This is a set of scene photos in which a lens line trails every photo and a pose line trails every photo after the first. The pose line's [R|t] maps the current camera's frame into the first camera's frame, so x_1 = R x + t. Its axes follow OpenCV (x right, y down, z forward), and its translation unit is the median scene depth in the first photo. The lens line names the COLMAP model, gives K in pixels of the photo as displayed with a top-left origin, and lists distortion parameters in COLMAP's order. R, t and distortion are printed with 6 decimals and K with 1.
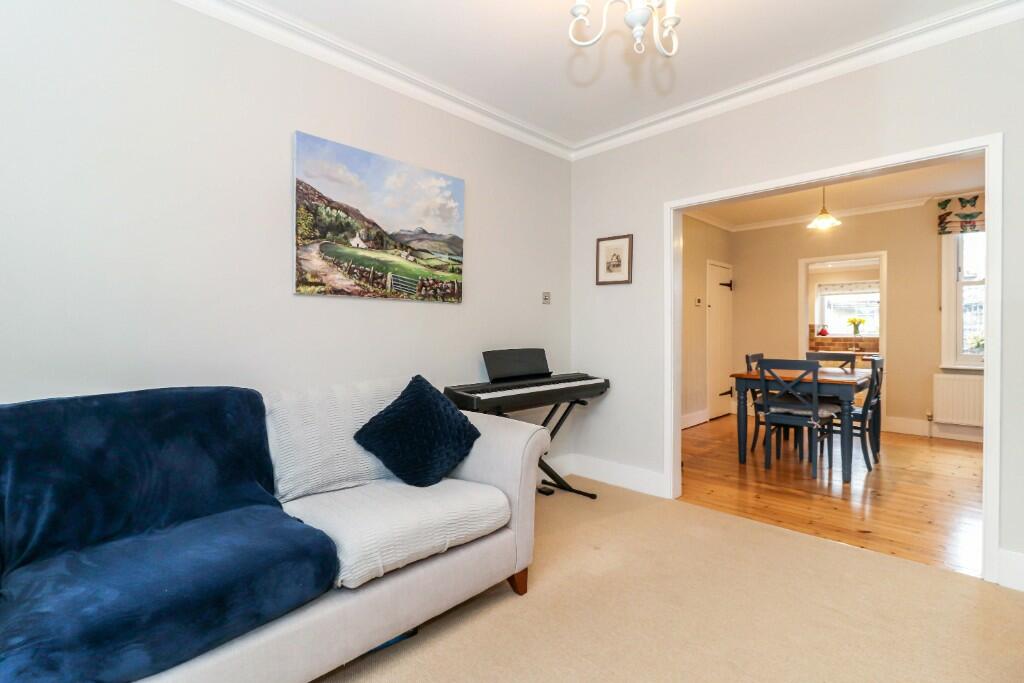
lens RADIAL K [[475.0, 0, 505.2], [0, 475.0, 335.9], [0, 0, 1]] dist [0.008175, -0.009284]
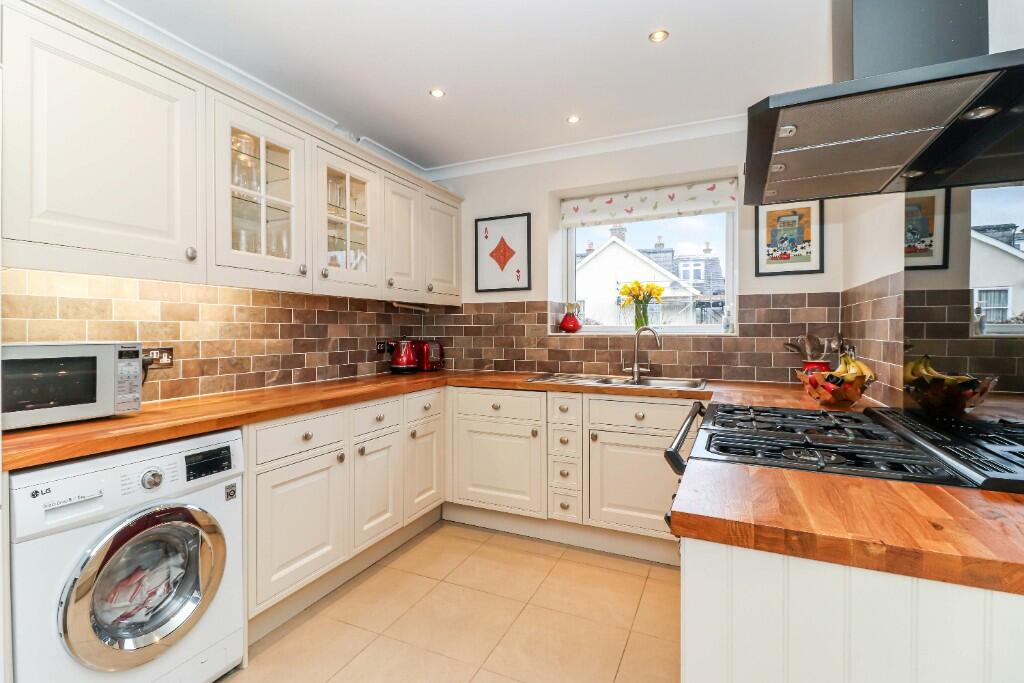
lens RADIAL K [[475.0, 0, 515.6], [0, 475.0, 338.9], [0, 0, 1]] dist [0.008175, -0.009284]
pose [[0.929010, -0.009124, 0.369941, 0.874989], [0.005759, 0.999931, 0.010200, 0.001786], [-0.370009, -0.007346, 0.928999, 1.188426]]
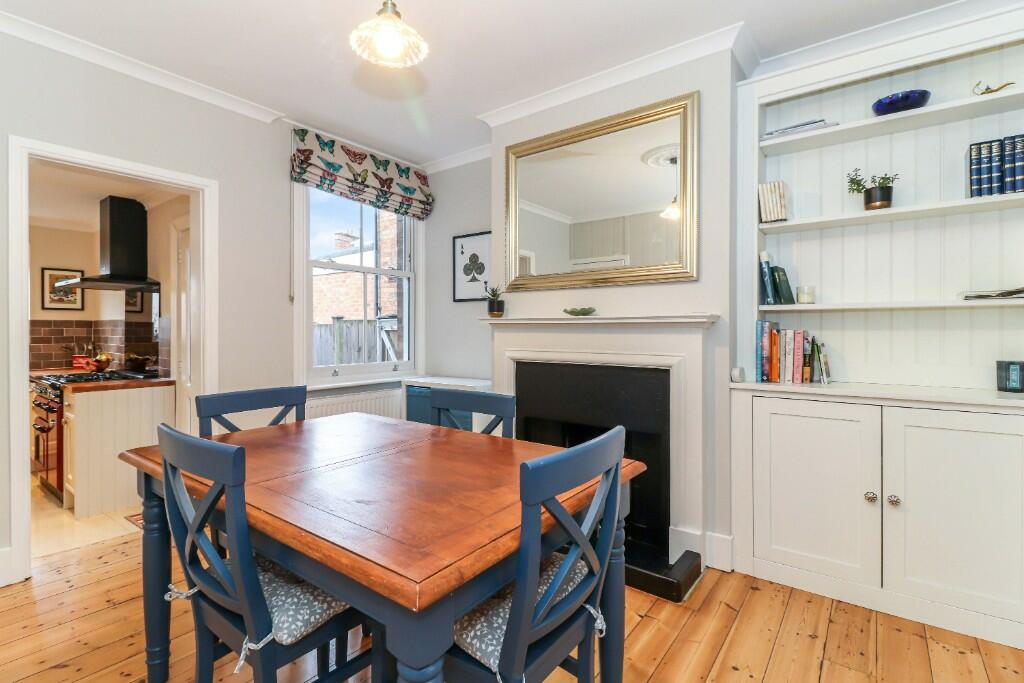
lens RADIAL K [[475.0, 0, 495.3], [0, 475.0, 333.8], [0, 0, 1]] dist [0.008175, -0.009284]
pose [[-0.152336, -0.002825, 0.988325, 0.255628], [0.006119, 0.999974, 0.003802, -0.011535], [-0.988310, 0.006626, -0.152315, 0.841329]]
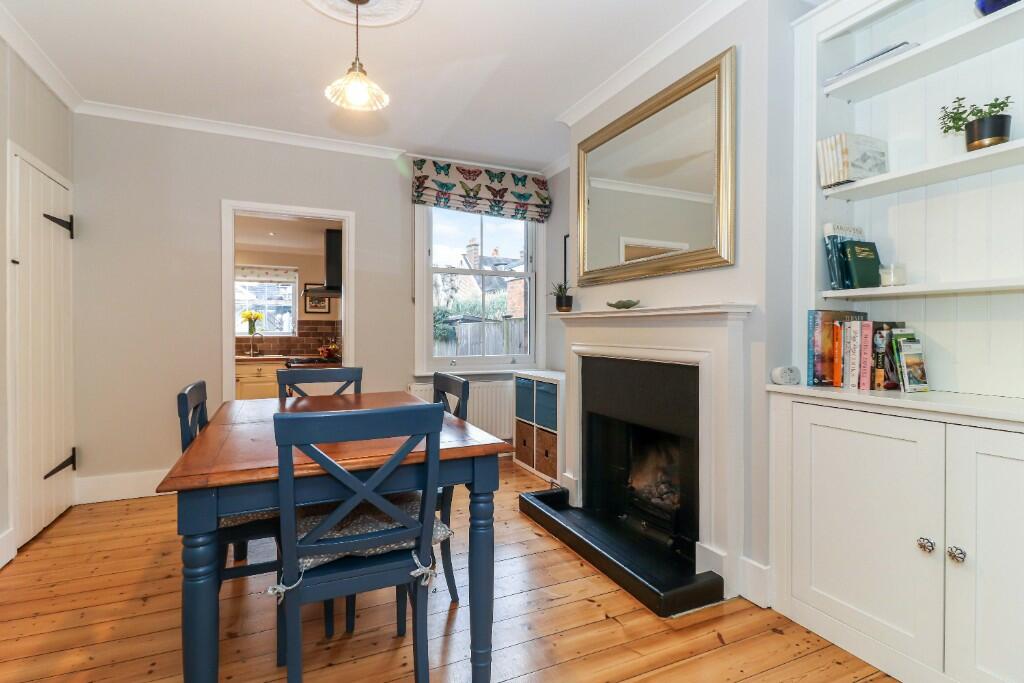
lens RADIAL K [[475.0, 0, 504.5], [0, 475.0, 336.4], [0, 0, 1]] dist [0.008175, -0.009284]
pose [[0.324392, -0.006776, 0.945898, 0.239980], [0.002580, 0.999977, 0.006279, -0.002912], [-0.945919, 0.000404, 0.324402, 0.620332]]
